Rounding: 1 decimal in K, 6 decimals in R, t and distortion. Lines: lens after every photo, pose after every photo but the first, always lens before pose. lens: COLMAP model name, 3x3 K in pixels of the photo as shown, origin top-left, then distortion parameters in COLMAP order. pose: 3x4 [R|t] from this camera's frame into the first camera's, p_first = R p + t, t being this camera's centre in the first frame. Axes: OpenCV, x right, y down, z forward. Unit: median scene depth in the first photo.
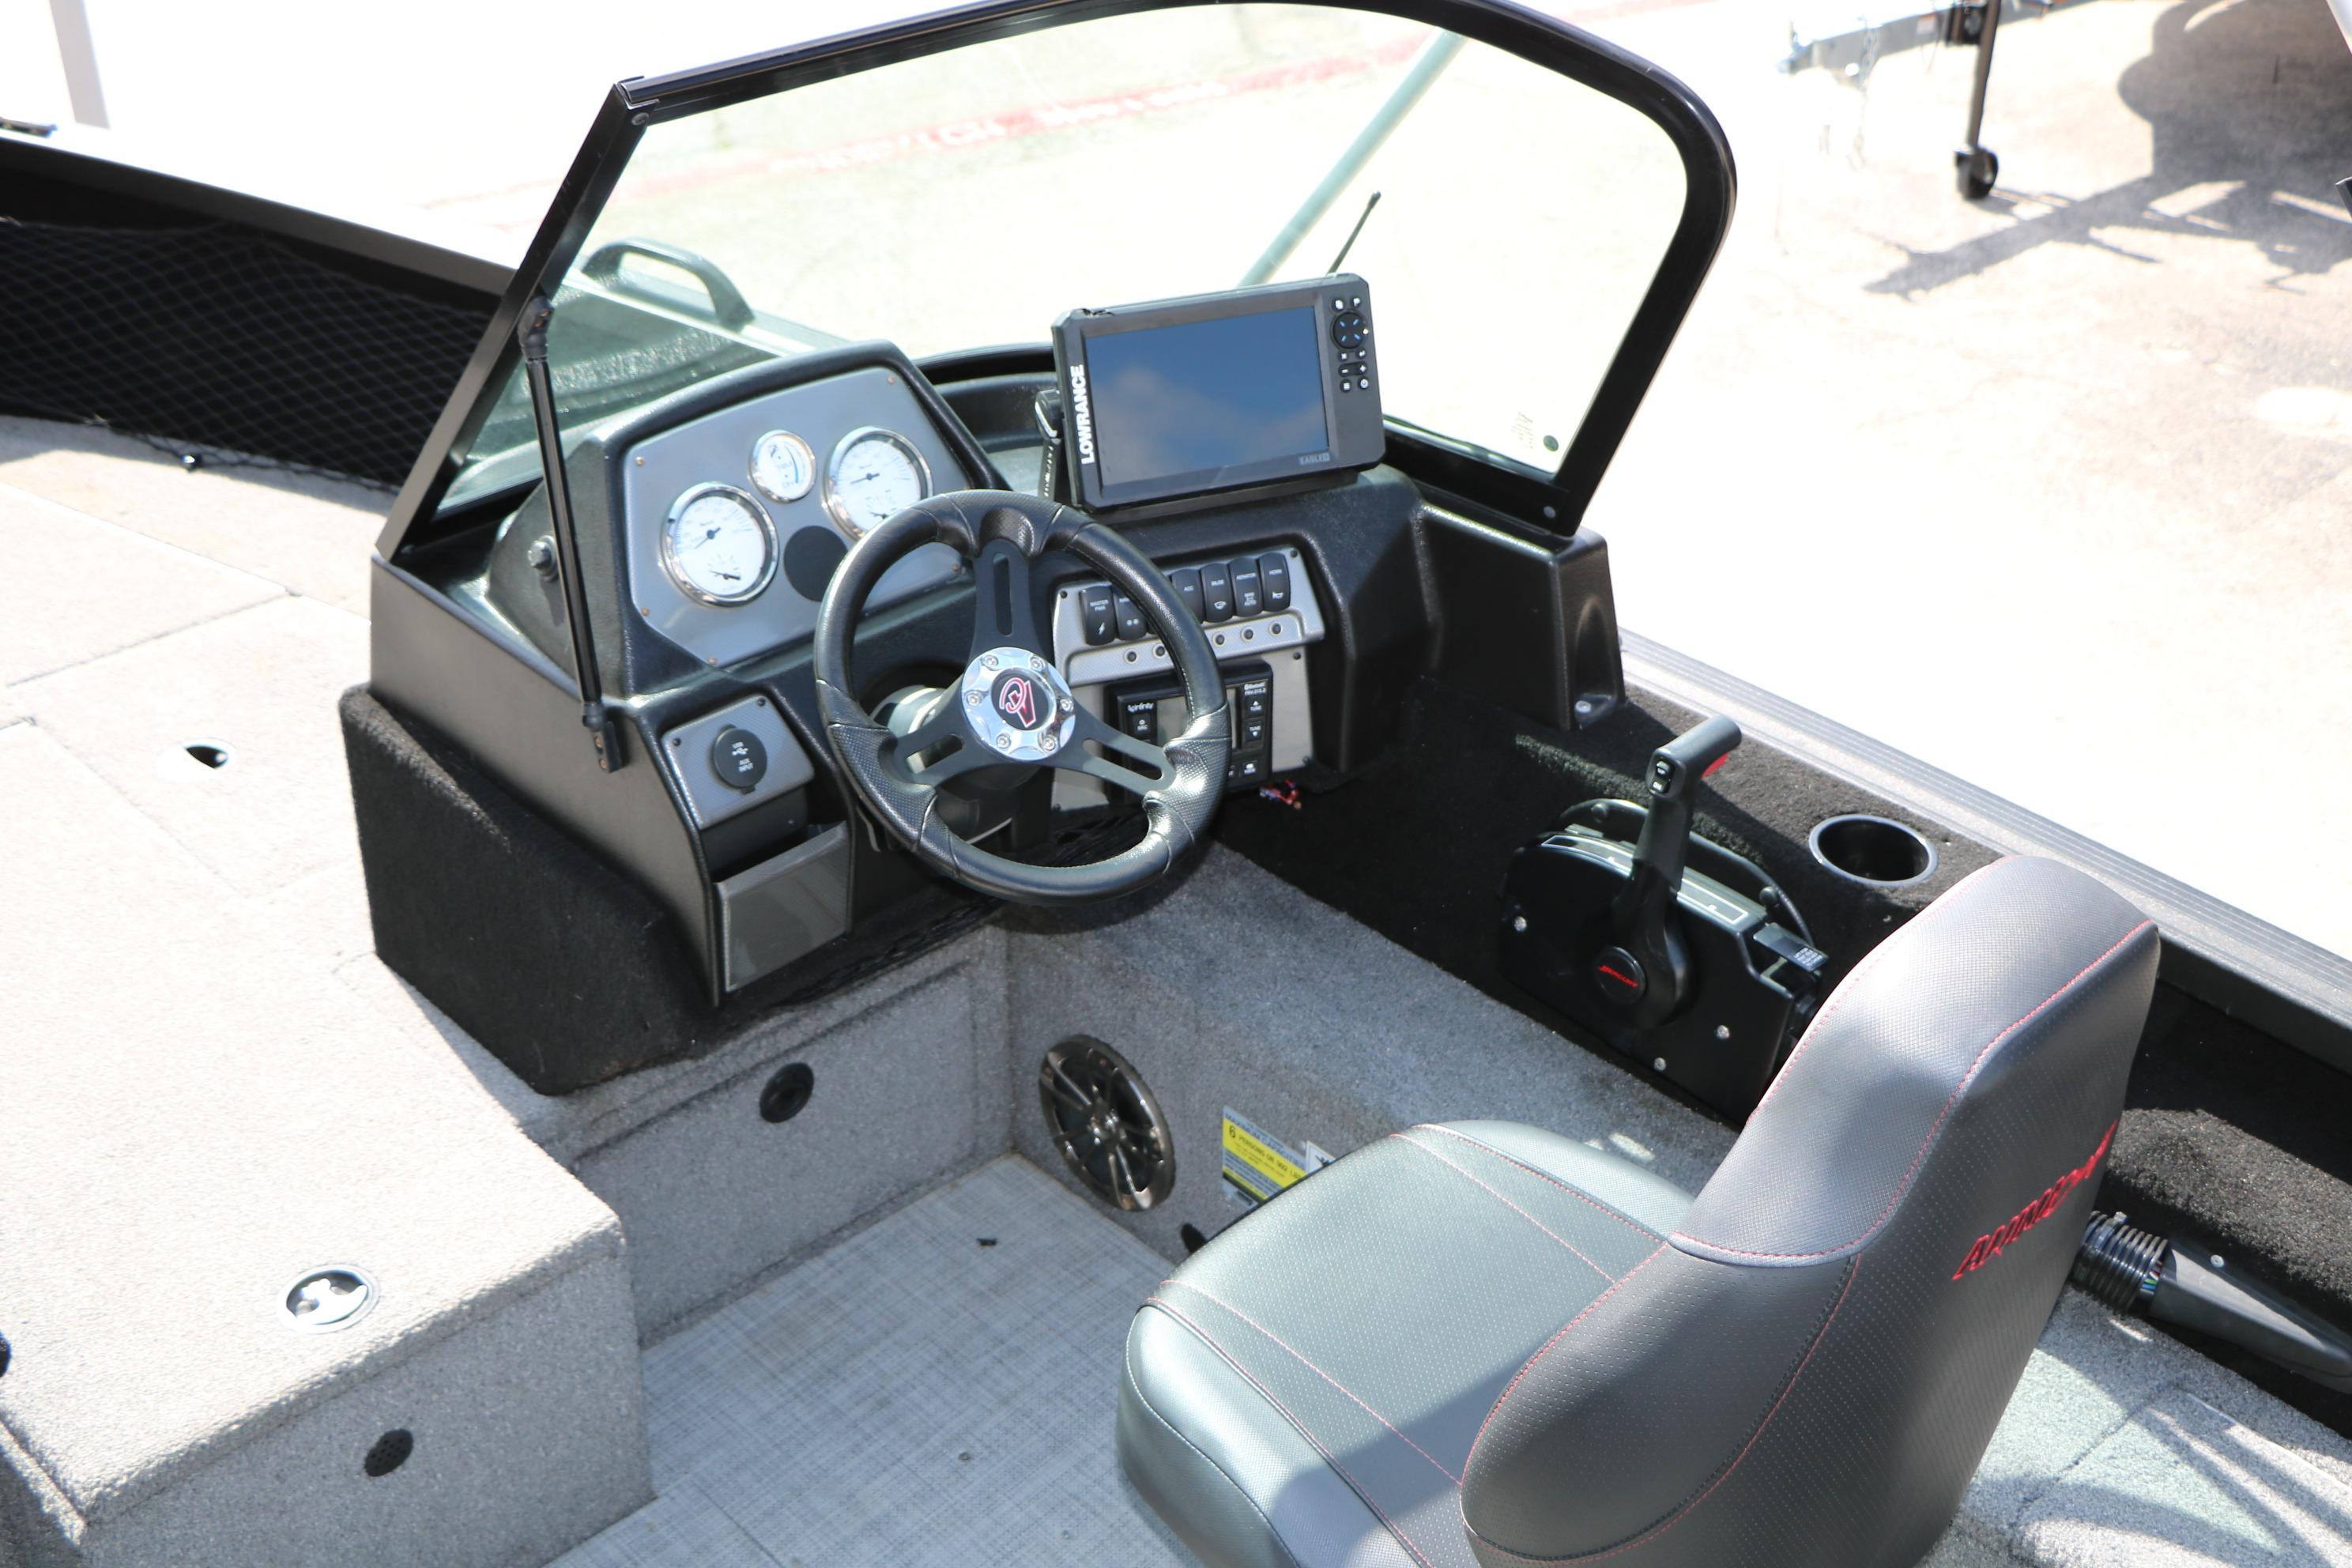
lens RADIAL K [[2425.0, 0, 1176.0], [0, 2425.0, 784.0], [0, 0, 1]] dist [-0.111354, 0.267590]
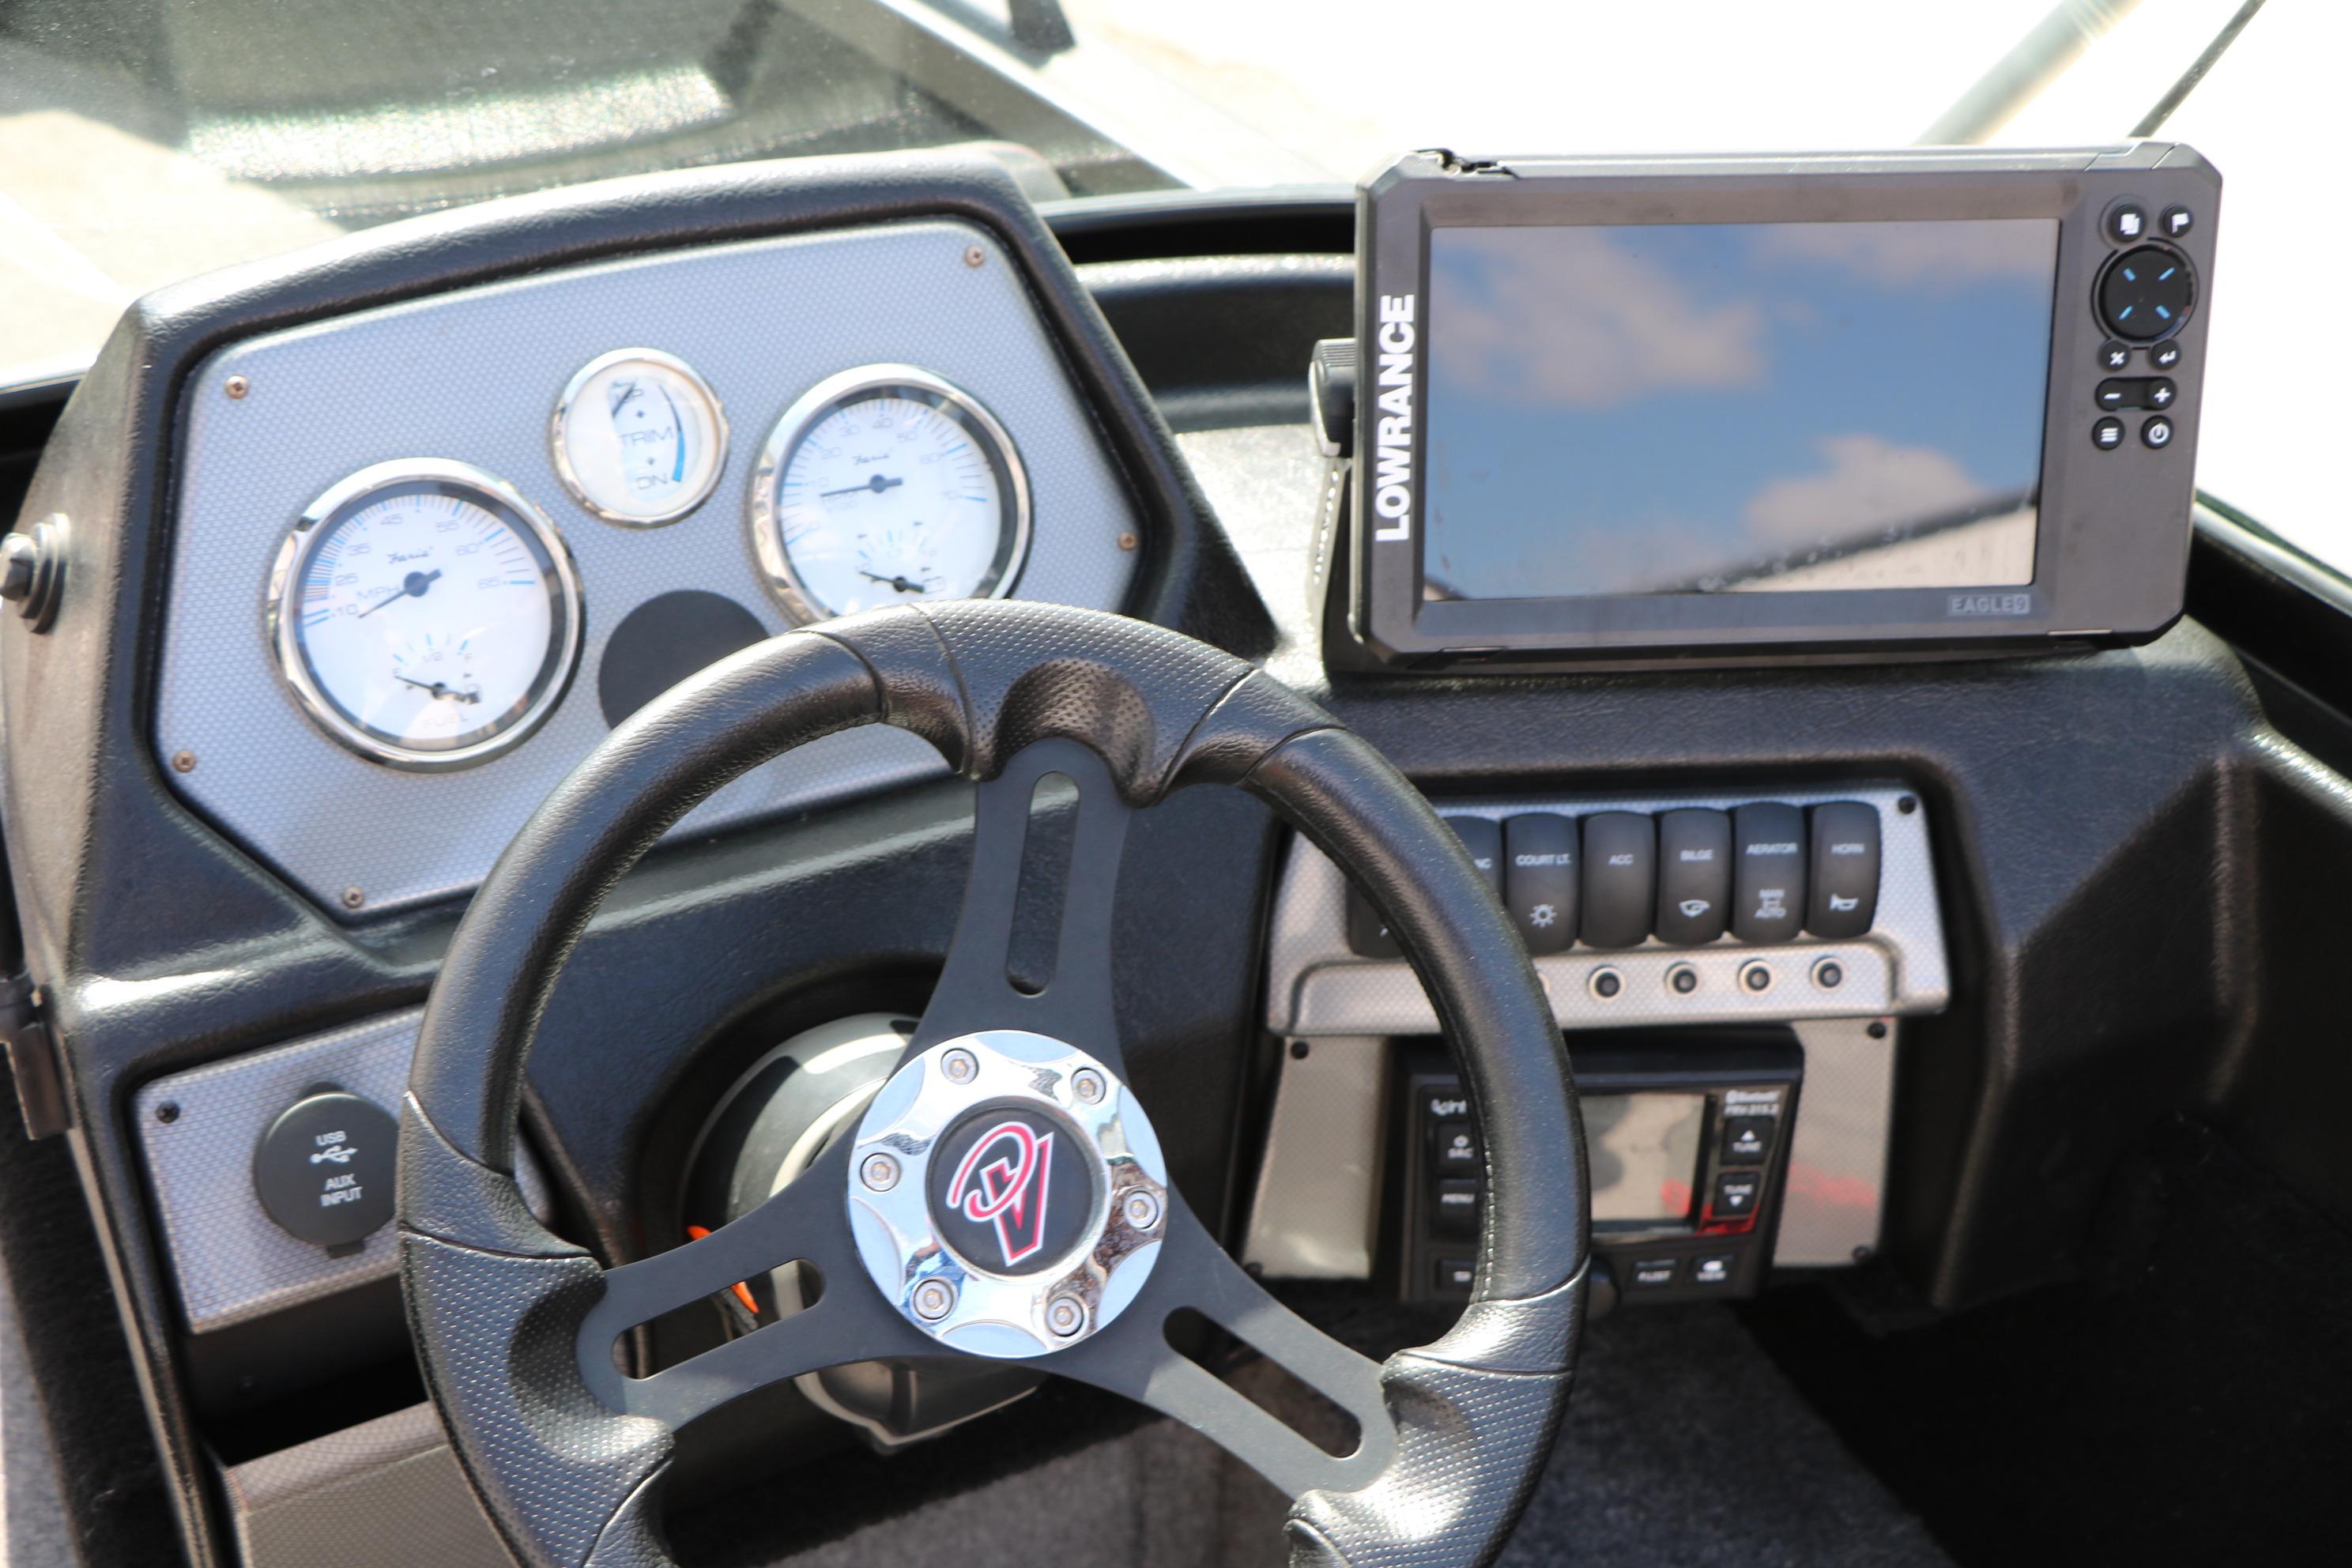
lens RADIAL K [[2719.7, 0, 1290.2], [0, 2719.7, 735.1], [0, 0, 1]] dist [0.013209, 0.001914]
pose [[0.955242, 0.185519, -0.230425, 0.053948], [-0.172095, 0.982048, 0.077234, -0.126790], [0.240617, -0.034122, 0.970020, 0.535355]]
